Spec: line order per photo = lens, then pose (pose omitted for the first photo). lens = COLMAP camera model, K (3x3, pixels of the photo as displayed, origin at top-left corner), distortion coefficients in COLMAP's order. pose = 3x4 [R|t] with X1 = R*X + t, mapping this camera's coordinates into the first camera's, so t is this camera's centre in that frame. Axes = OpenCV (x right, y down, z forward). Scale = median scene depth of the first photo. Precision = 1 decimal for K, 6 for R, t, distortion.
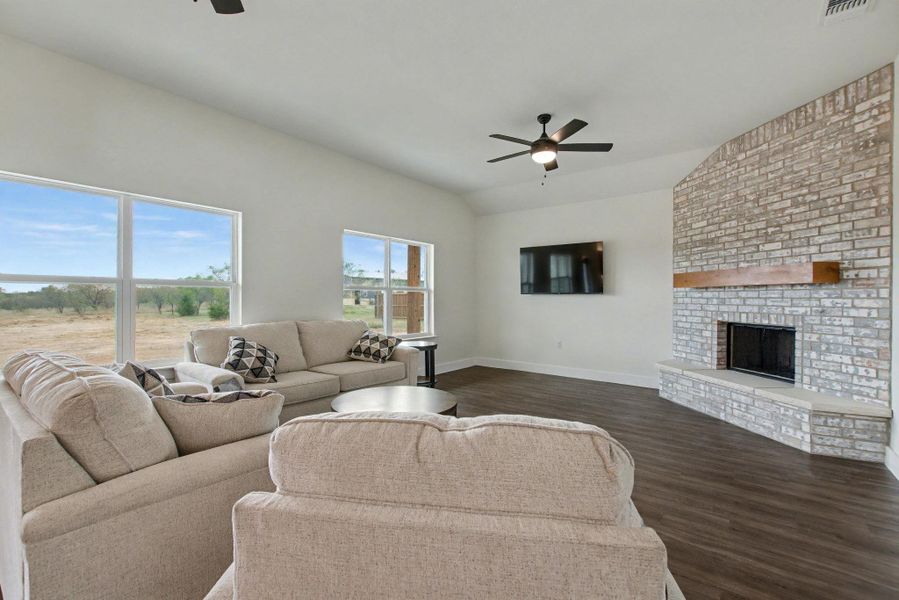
lens RADIAL K [[394.1, 0, 449.0], [0, 394.1, 298.5], [0, 0, 1]] dist [-0.000757, -0.001513]
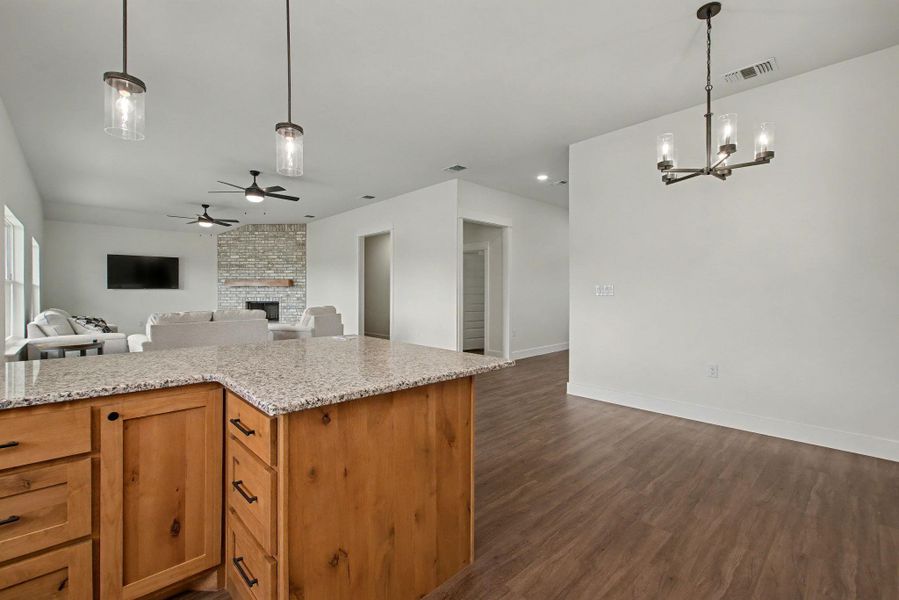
lens RADIAL K [[394.1, 0, 449.2], [0, 394.1, 294.6], [0, 0, 1]] dist [-0.000757, -0.001513]
pose [[0.162477, -0.010267, 0.986659, -1.662267], [0.000526, 0.999947, 0.010318, -0.004507], [-0.986712, -0.001157, 0.162474, -0.646232]]
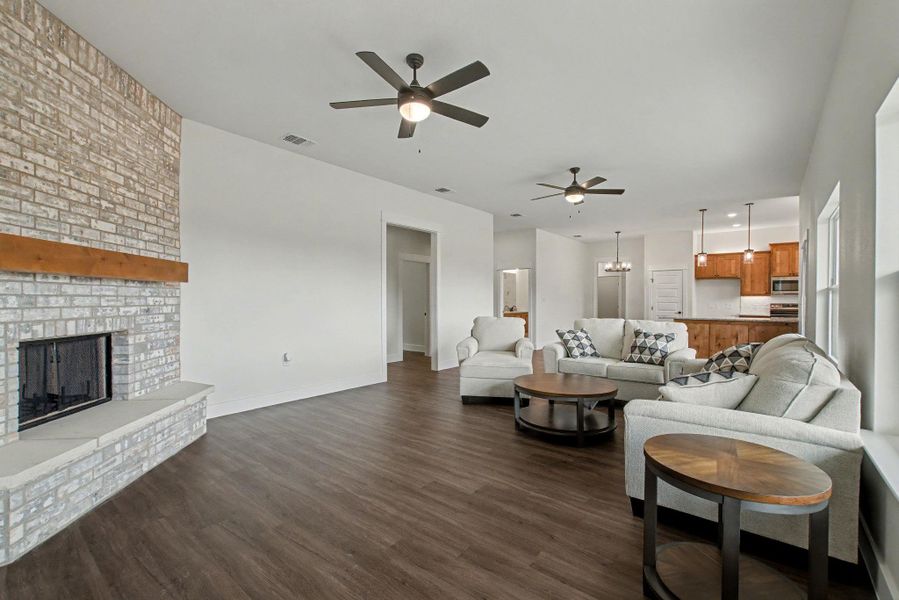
lens RADIAL K [[394.1, 0, 447.1], [0, 394.1, 301.9], [0, 0, 1]] dist [-0.000757, -0.001513]
pose [[-0.999584, -0.009251, 0.027306, 0.158062], [-0.009060, 0.999934, 0.007110, -0.001102], [-0.027370, 0.006859, -0.999602, 1.782863]]
